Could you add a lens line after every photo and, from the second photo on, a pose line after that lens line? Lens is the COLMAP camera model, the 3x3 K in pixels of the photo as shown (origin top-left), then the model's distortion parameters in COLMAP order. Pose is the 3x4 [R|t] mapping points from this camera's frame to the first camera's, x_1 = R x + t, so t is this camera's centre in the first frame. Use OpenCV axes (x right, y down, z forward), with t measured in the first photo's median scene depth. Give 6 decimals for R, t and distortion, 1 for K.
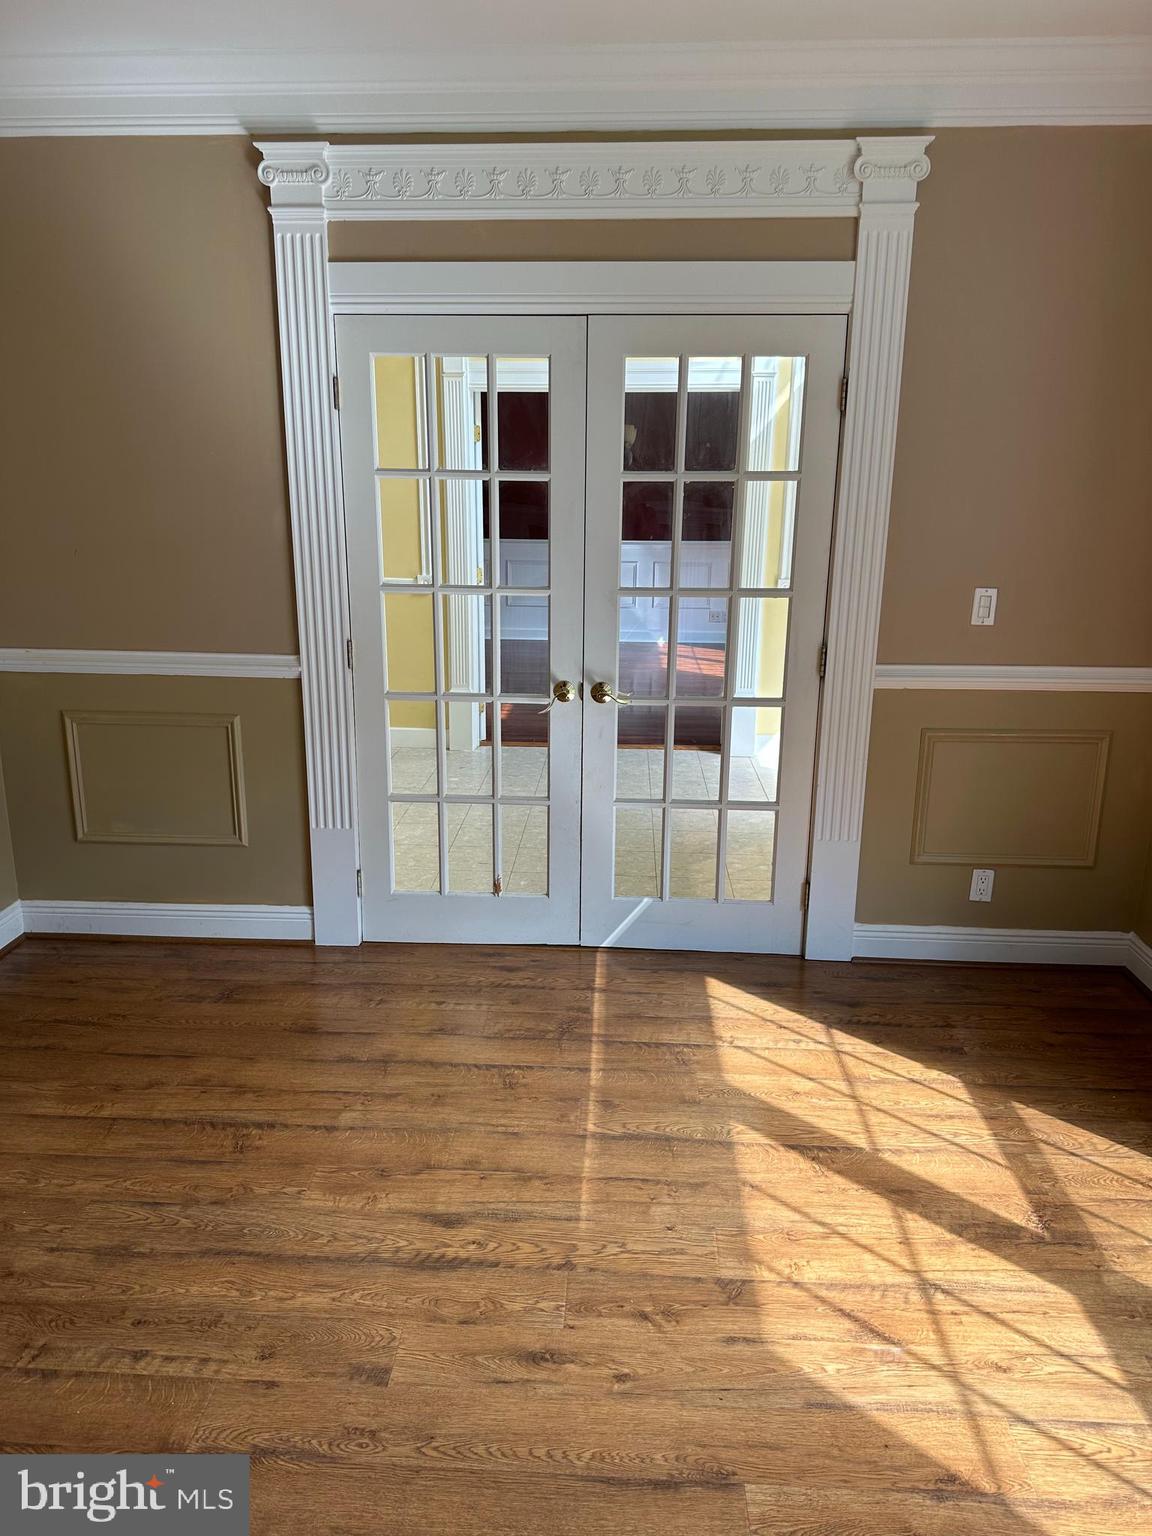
lens RADIAL K [[1092.3, 0, 579.9], [0, 1092.3, 838.6], [0, 0, 1]] dist [-0.006879, -0.003350]
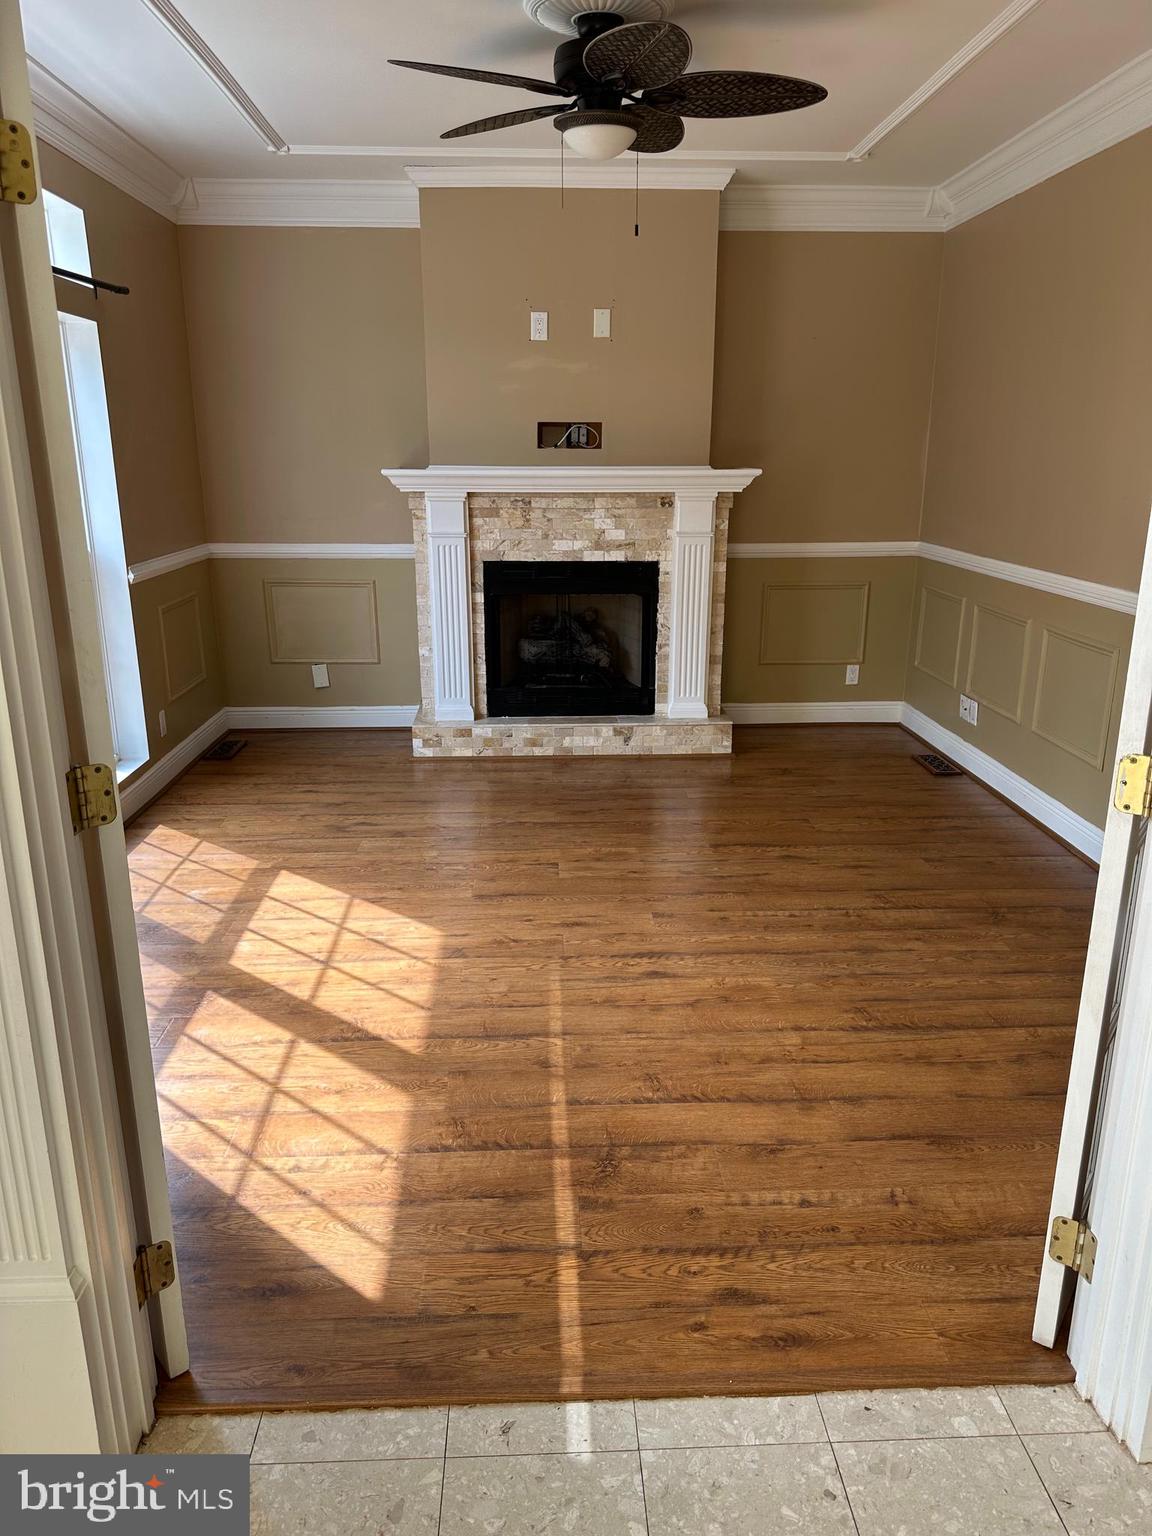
lens RADIAL K [[1085.2, 0, 596.5], [0, 1085.2, 766.2], [0, 0, 1]] dist [0.080035, -0.001092]
pose [[-0.994695, 0.020049, -0.100895, 0.077070], [-0.039571, 0.830772, 0.555204, -0.554899], [0.094953, 0.556252, -0.825571, 1.763012]]
